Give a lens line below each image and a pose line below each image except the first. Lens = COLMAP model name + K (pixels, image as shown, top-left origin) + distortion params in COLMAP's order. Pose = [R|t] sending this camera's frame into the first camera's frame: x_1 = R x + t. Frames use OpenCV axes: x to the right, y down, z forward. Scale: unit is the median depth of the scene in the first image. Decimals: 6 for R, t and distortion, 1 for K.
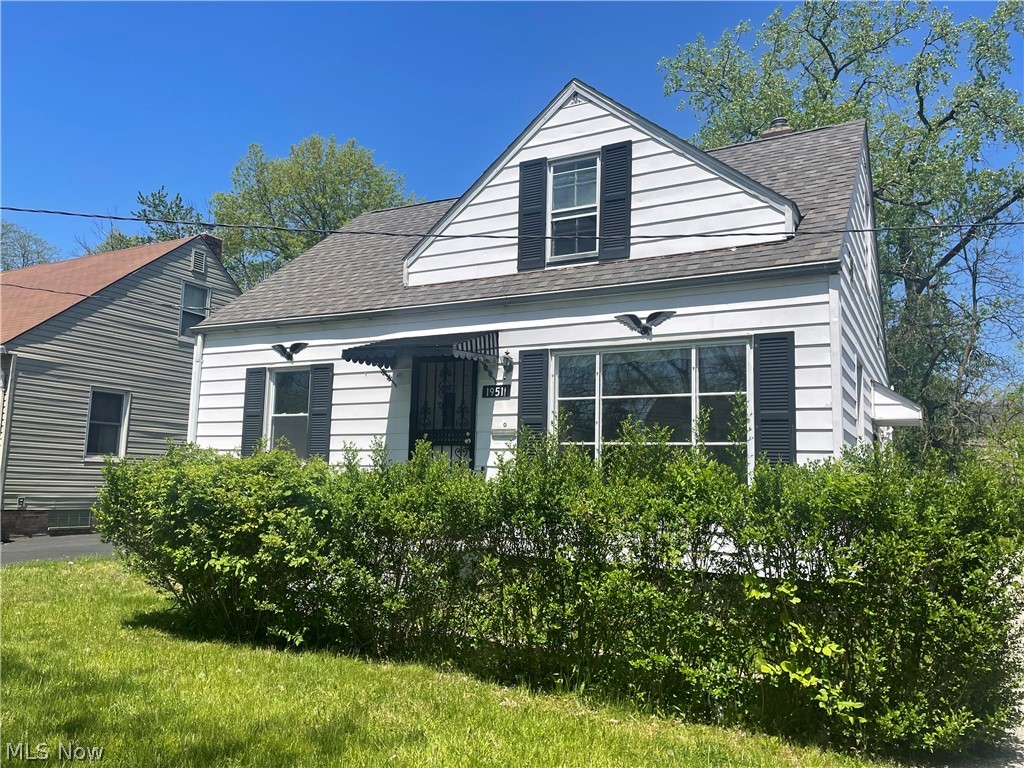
lens RADIAL K [[771.1, 0, 506.2], [0, 771.1, 391.7], [0, 0, 1]] dist [0.106556, -0.134769]
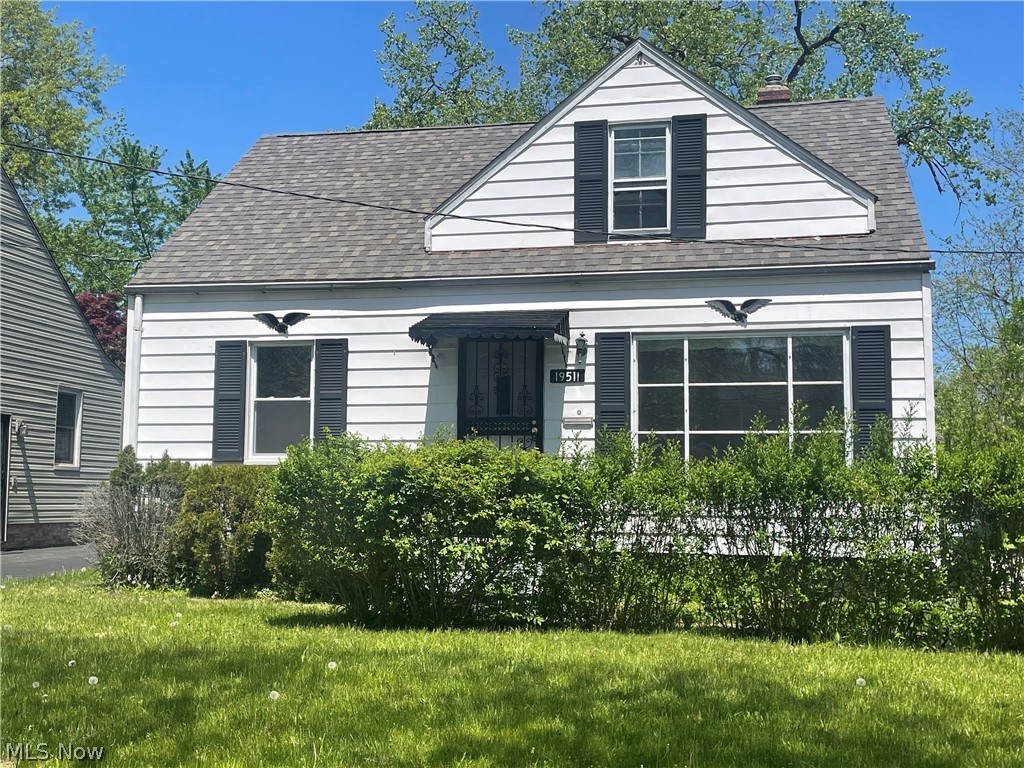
lens RADIAL K [[1129.2, 0, 511.1], [0, 1129.2, 389.4], [0, 0, 1]] dist [0.095805, -0.007610]
pose [[0.955531, 0.008795, 0.294761, -0.470729], [-0.016548, 0.999579, 0.023817, -0.015542], [-0.294427, -0.027635, 0.955274, -0.264318]]
